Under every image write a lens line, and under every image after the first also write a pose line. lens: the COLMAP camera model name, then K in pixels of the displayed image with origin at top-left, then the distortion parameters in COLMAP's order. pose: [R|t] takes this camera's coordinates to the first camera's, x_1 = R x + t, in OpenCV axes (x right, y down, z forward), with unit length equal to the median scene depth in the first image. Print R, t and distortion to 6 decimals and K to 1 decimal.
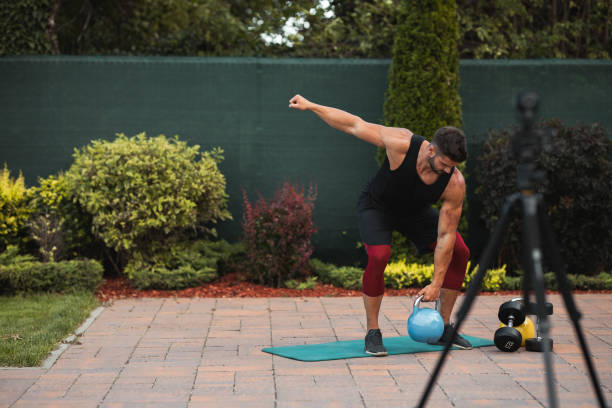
lens RADIAL K [[1548.1, 0, 327.4], [0, 1548.1, 202.7], [0, 0, 1]] dist [0.082940, -0.386578]
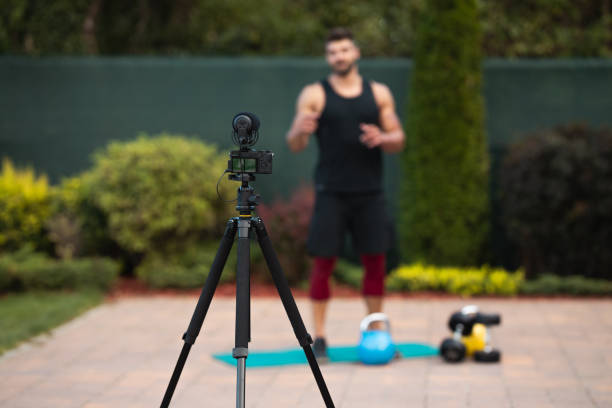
lens RADIAL K [[1548.1, 0, 327.4], [0, 1548.1, 202.7], [0, 0, 1]] dist [0.082940, -0.386578]
pose [[0.993185, 0.008499, -0.116241, 0.108271], [-0.007872, 0.999952, 0.005853, -0.007412], [0.116285, -0.004898, 0.993204, 0.011209]]
